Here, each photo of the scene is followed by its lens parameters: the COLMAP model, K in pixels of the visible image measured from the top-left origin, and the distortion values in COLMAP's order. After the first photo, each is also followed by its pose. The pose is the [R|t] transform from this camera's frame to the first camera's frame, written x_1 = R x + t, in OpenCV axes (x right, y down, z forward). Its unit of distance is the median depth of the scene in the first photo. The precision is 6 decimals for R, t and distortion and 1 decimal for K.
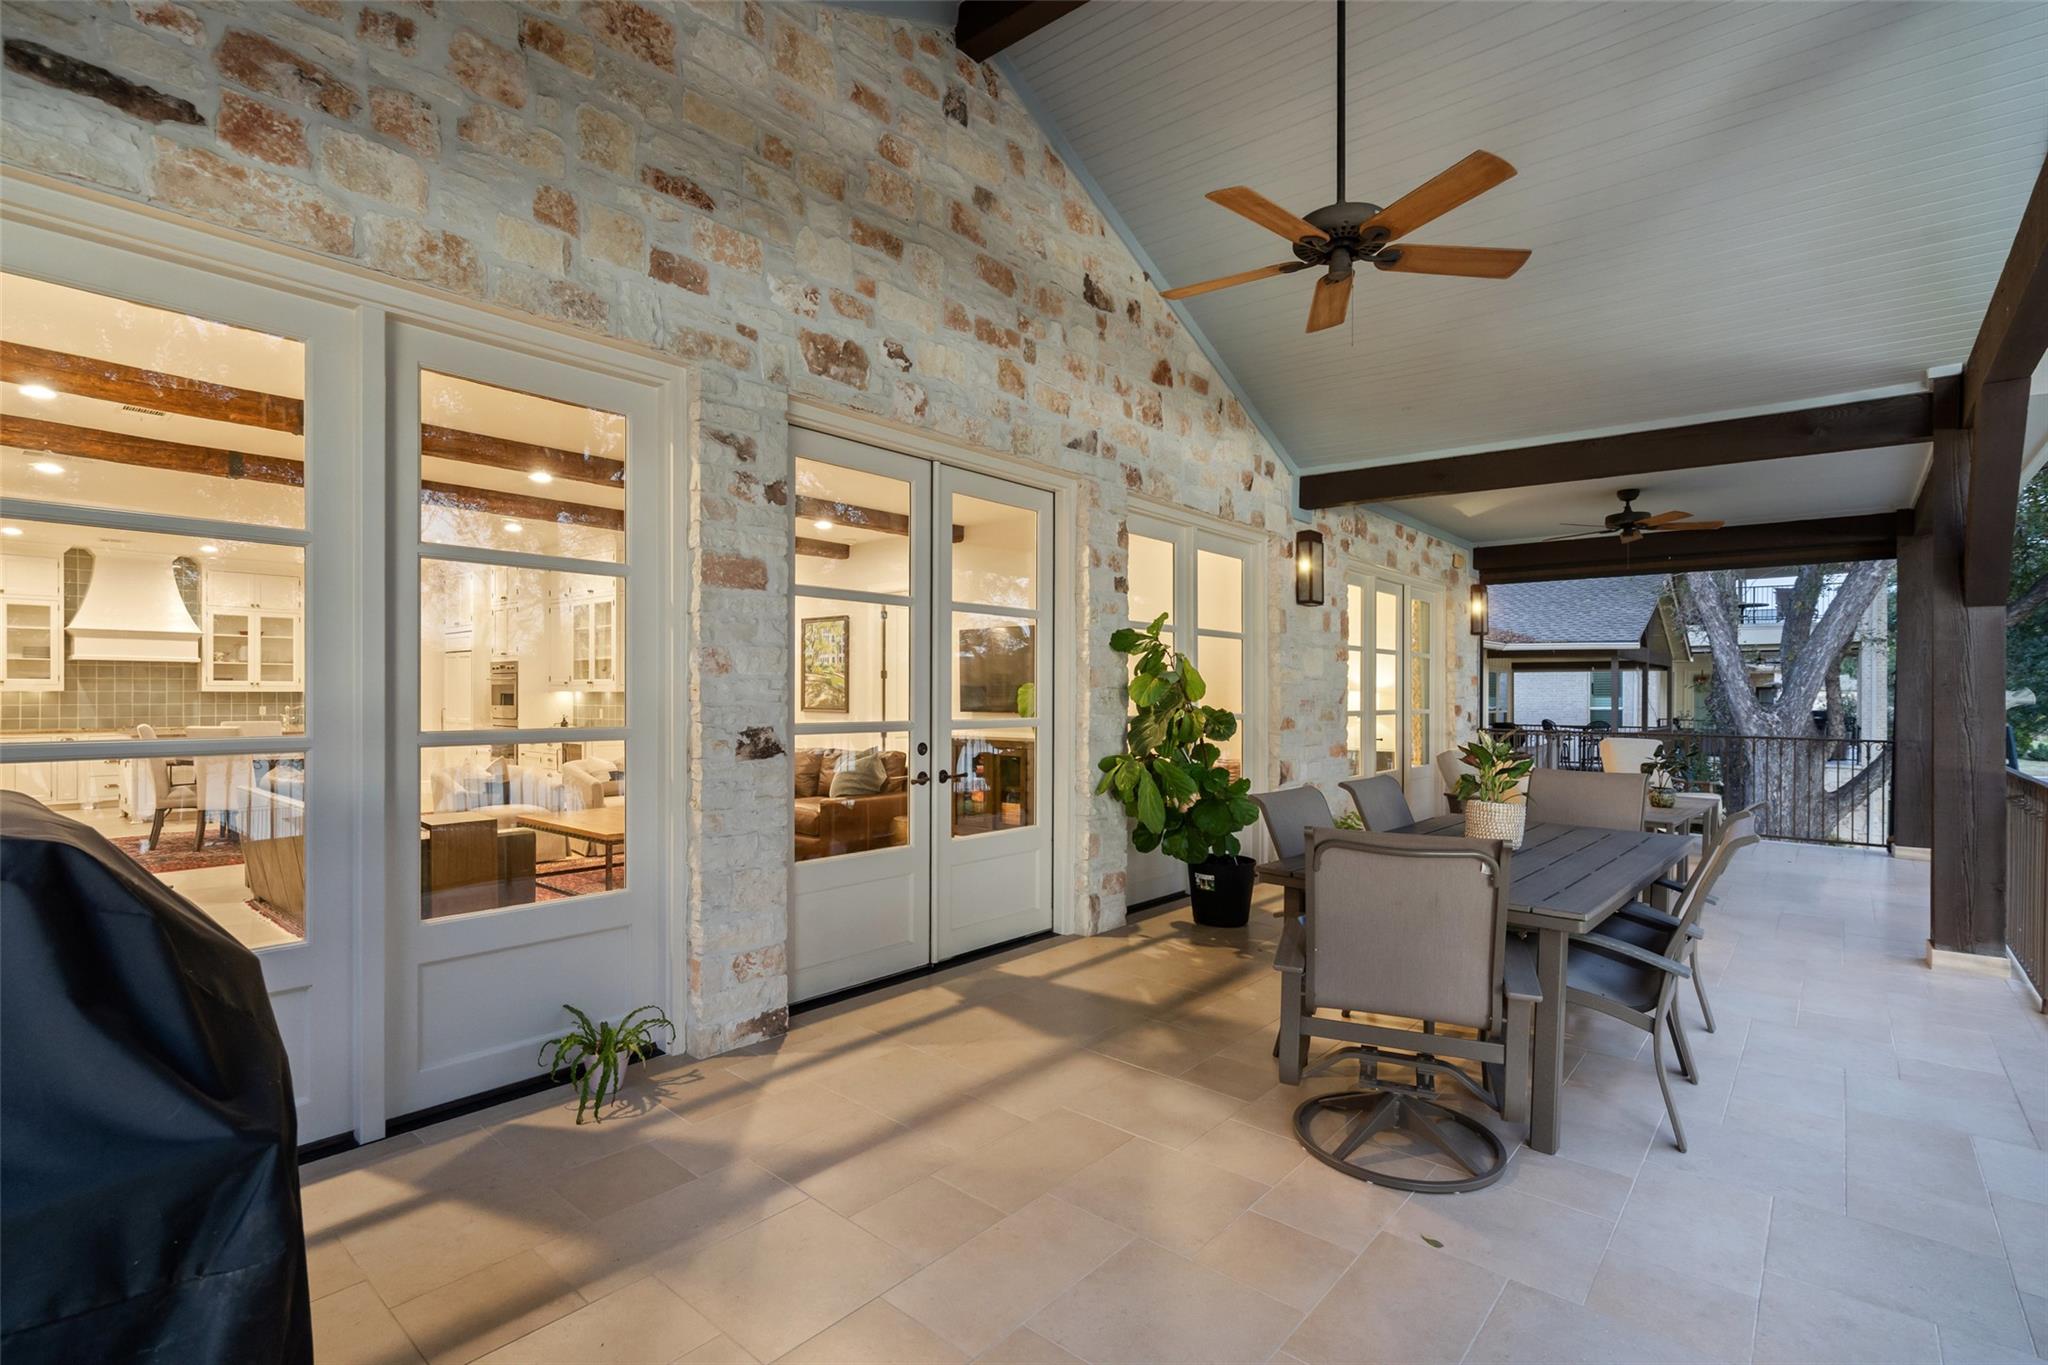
lens RADIAL K [[965.8, 0, 1045.4], [0, 965.8, 691.7], [0, 0, 1]] dist [0.000939, 0.000278]
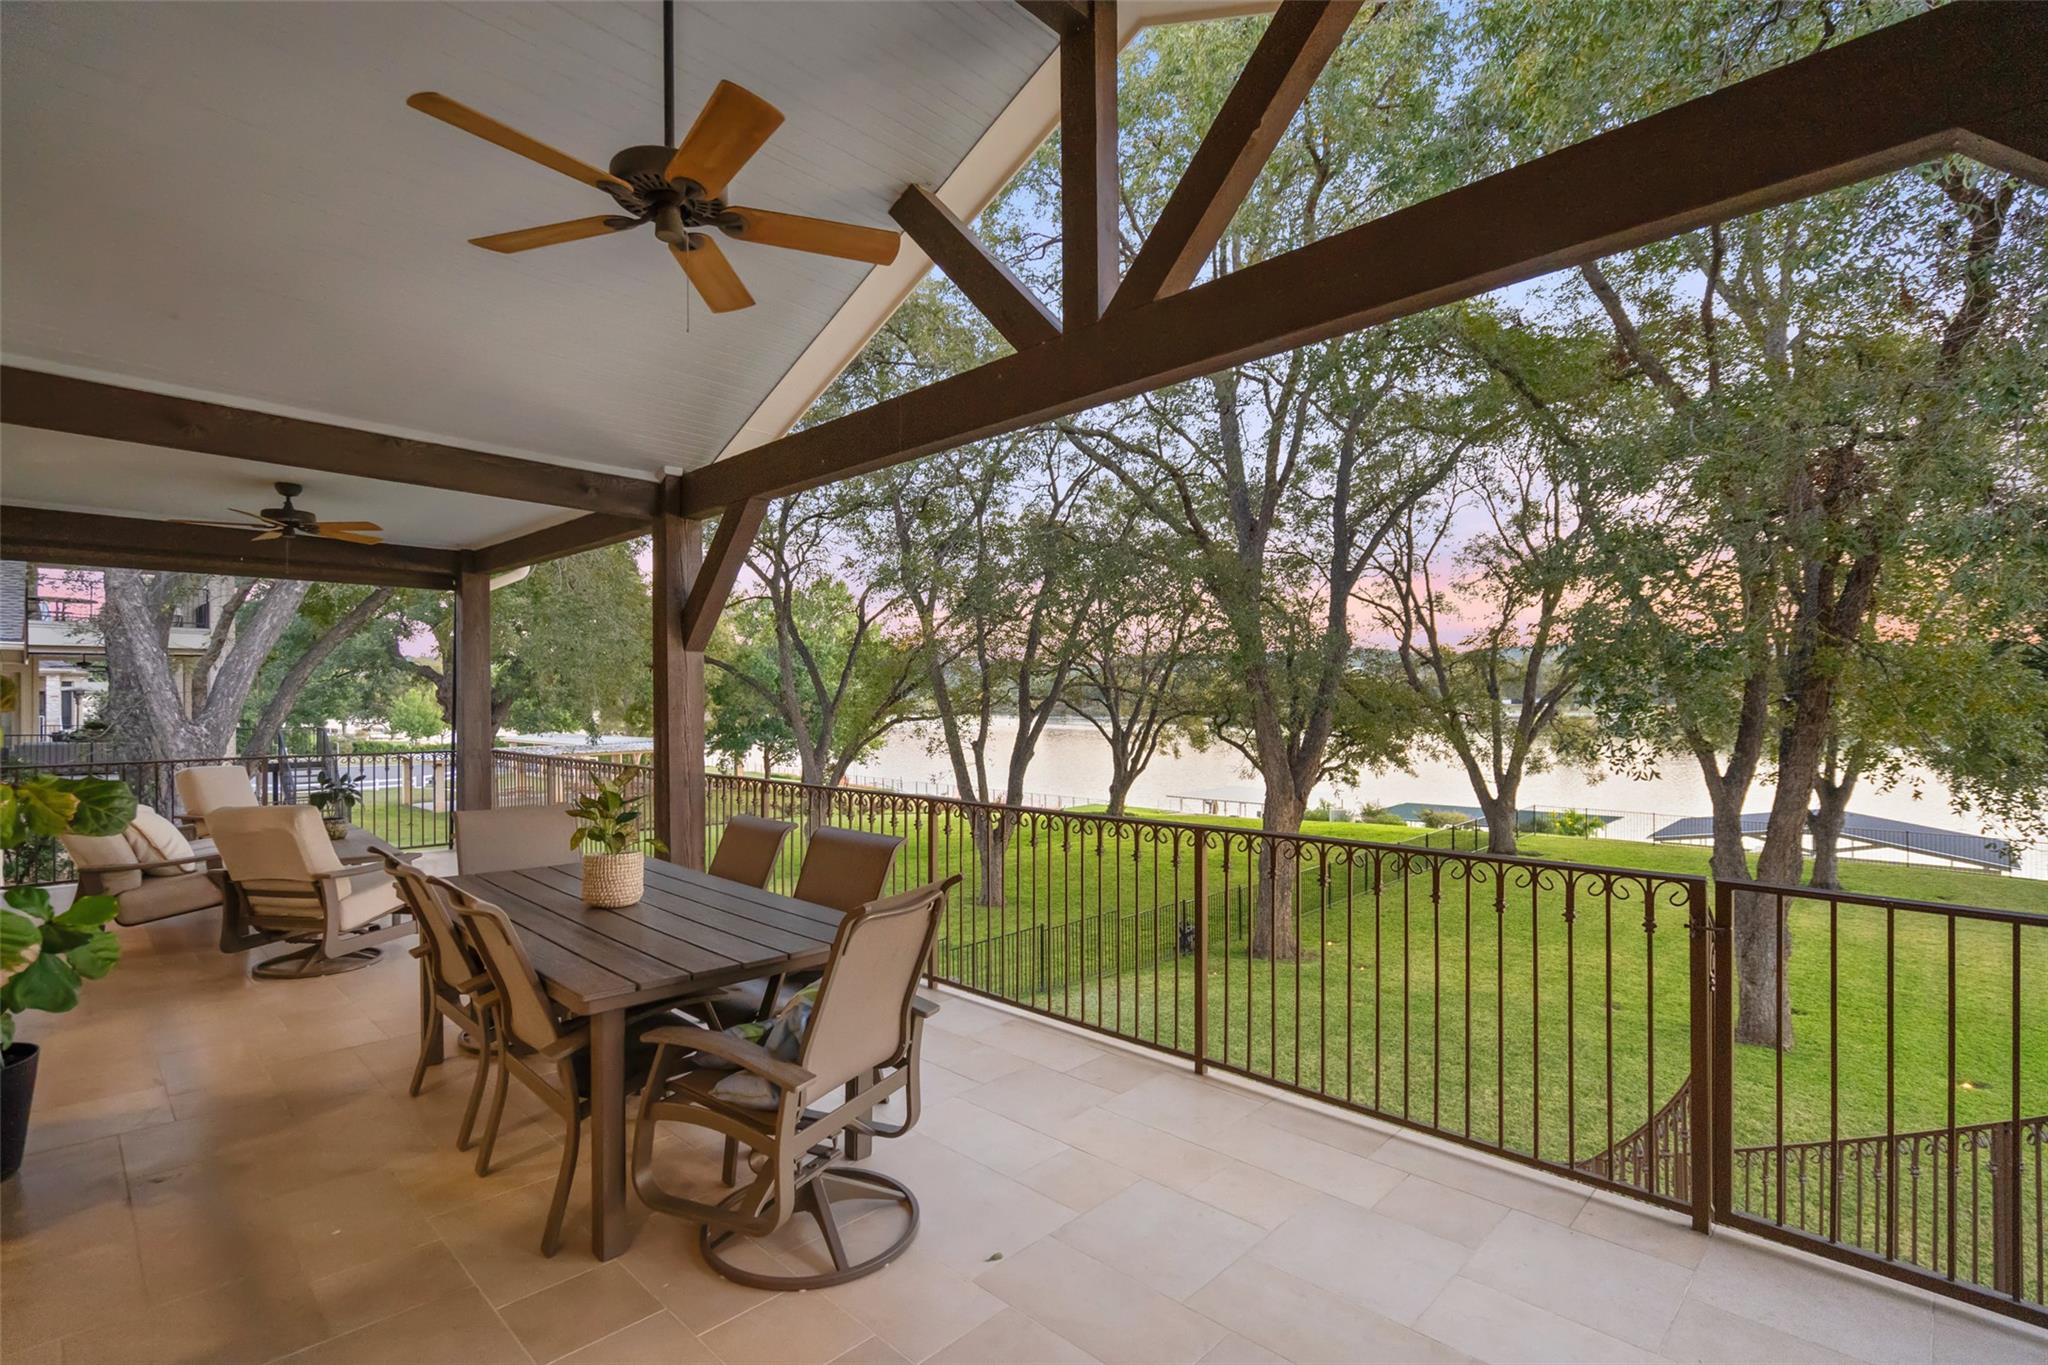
lens RADIAL K [[948.0, 0, 1013.3], [0, 948.0, 668.9], [0, 0, 1]] dist [-0.002678, 0.000050]
pose [[0.078882, 0.024639, 0.996579, -0.643946], [0.002028, 0.999688, -0.024876, -0.054389], [-0.996882, 0.003983, 0.078807, 0.875299]]
